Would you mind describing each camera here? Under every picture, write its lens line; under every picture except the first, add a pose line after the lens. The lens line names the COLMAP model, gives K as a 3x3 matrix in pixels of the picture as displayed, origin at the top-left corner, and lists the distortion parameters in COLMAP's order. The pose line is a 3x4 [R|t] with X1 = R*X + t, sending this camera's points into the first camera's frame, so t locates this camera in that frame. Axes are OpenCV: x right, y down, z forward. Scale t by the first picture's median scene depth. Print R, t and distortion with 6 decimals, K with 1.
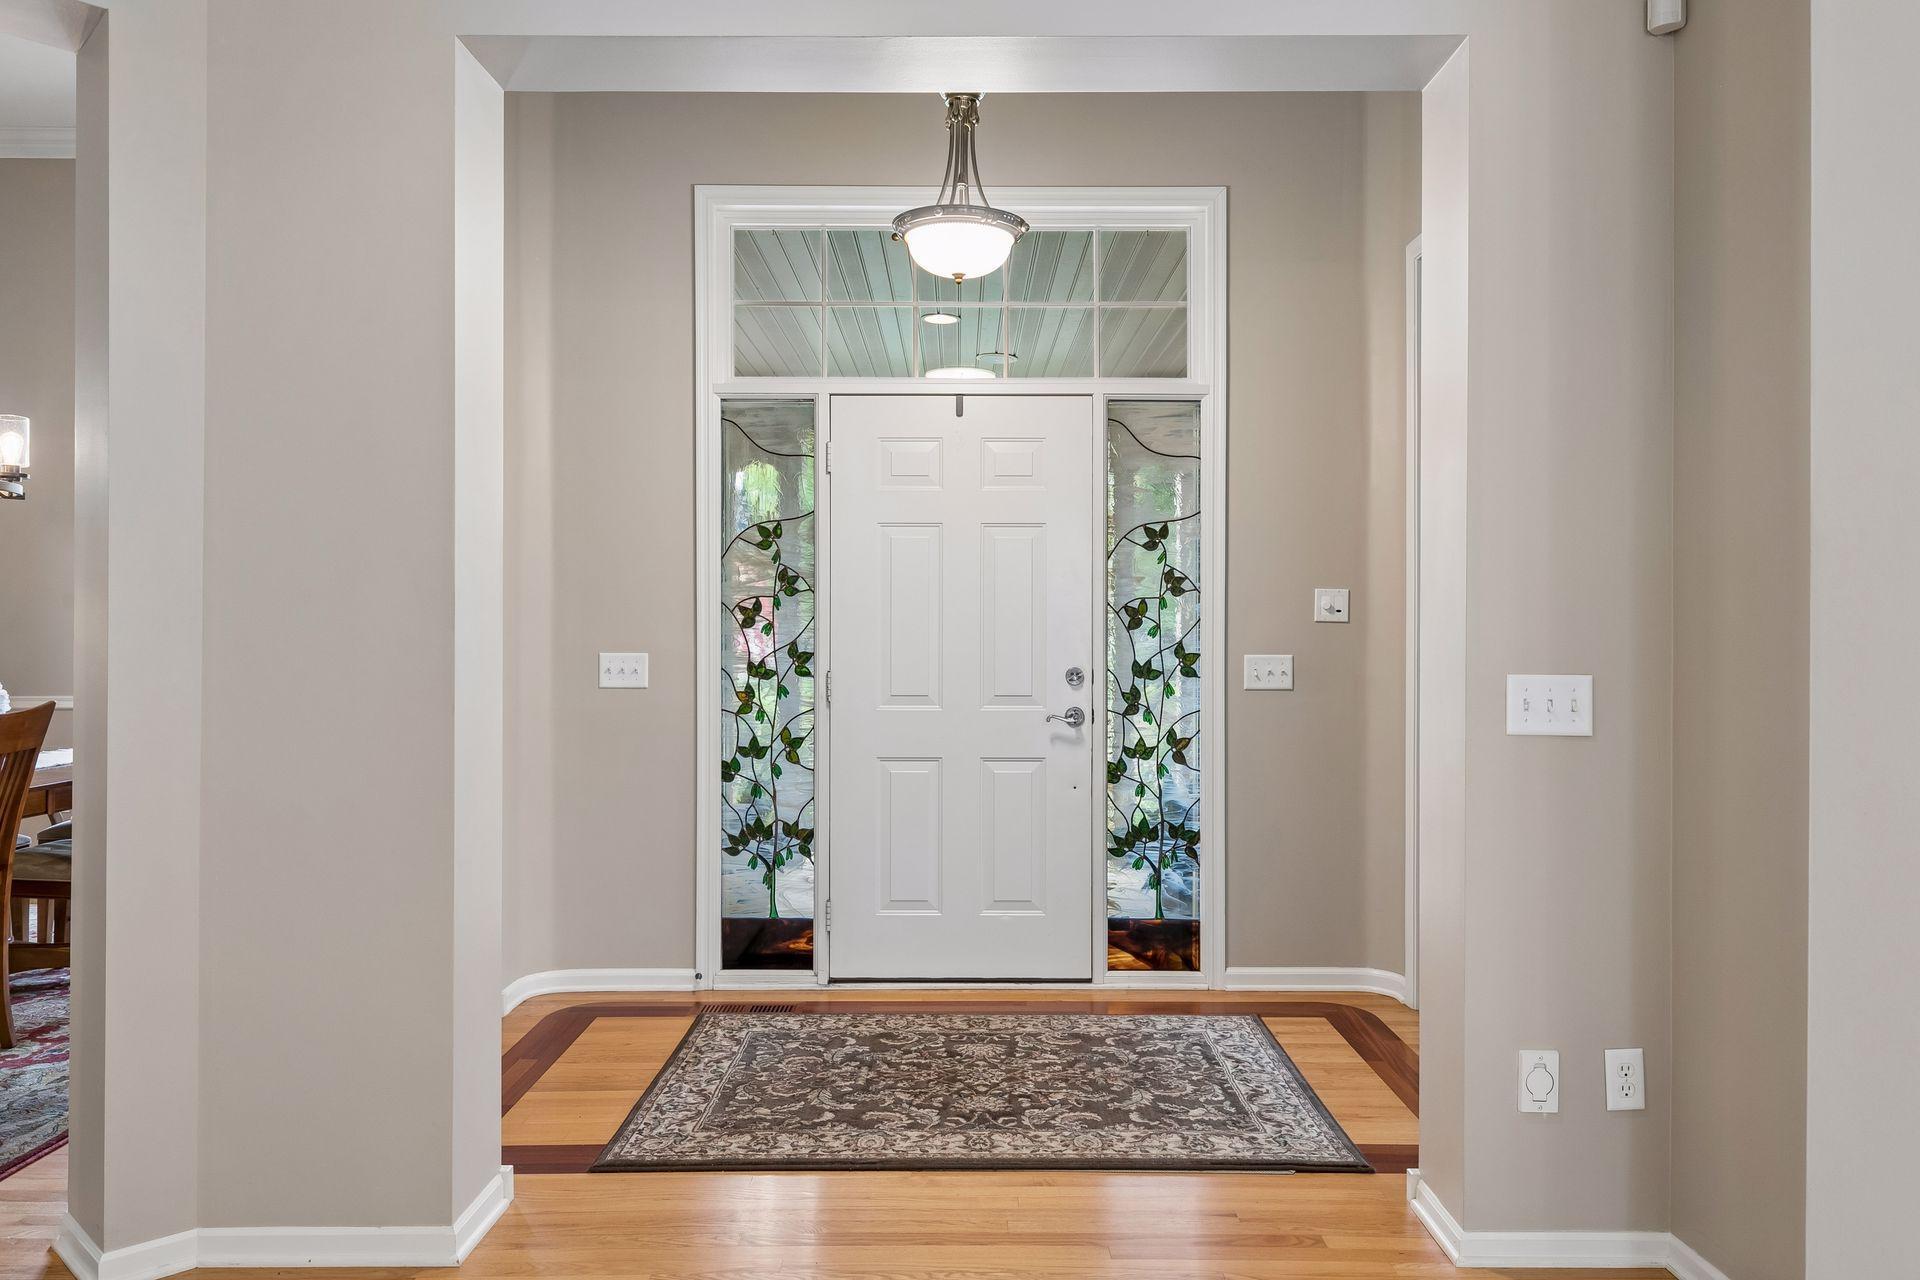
lens RADIAL K [[835.8, 0, 960.0], [0, 835.8, 640.0], [0, 0, 1]] dist [-0.001162, -0.000090]
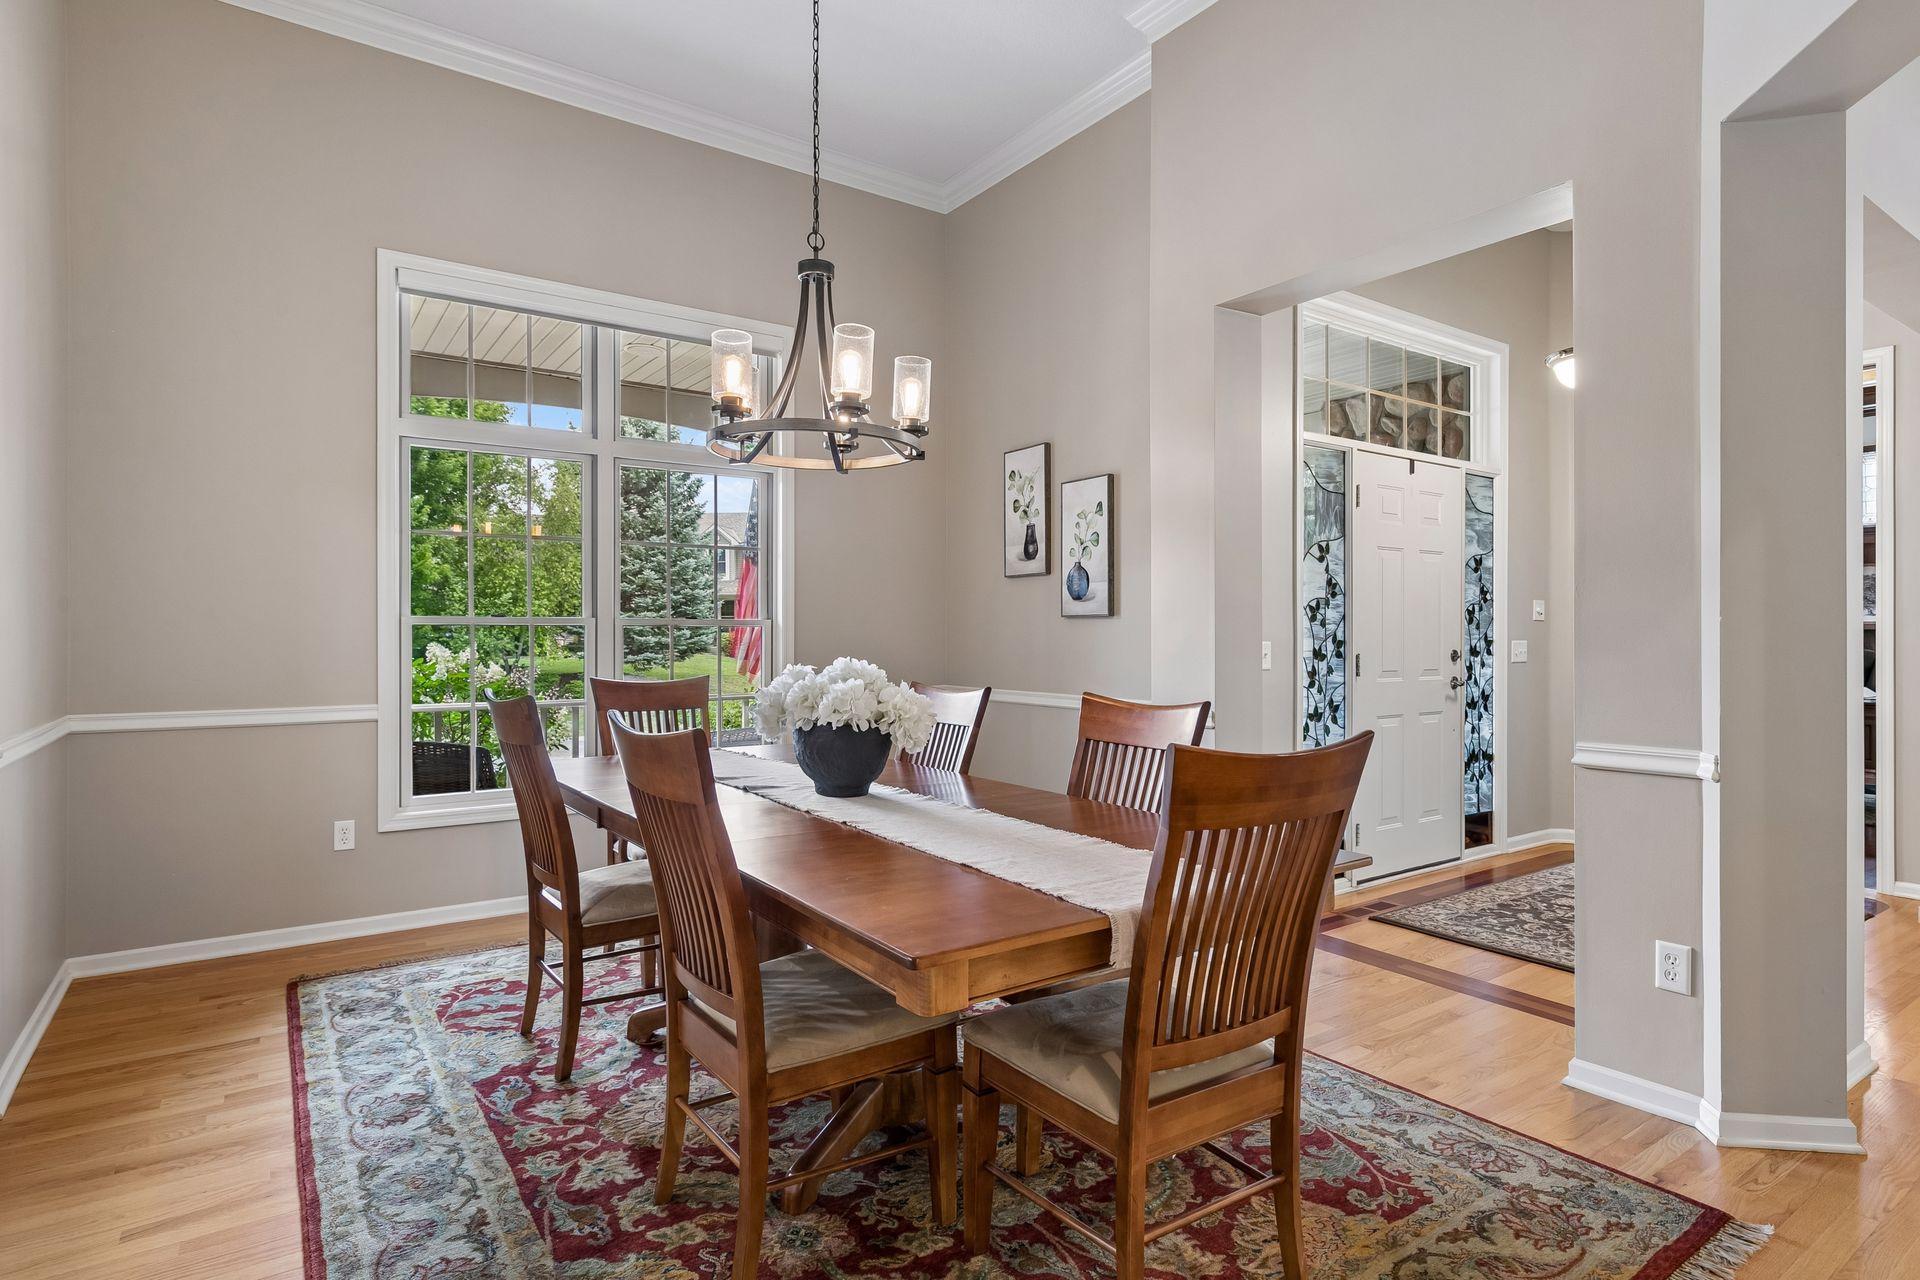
lens RADIAL K [[1020.4, 0, 997.9], [0, 1020.4, 636.1], [0, 0, 1]] dist [0.001251, 0.000288]
pose [[0.808264, -0.001516, 0.588818, -1.585914], [-0.003863, 0.999962, 0.007877, -0.003370], [-0.588808, -0.008641, 0.808227, 0.004725]]
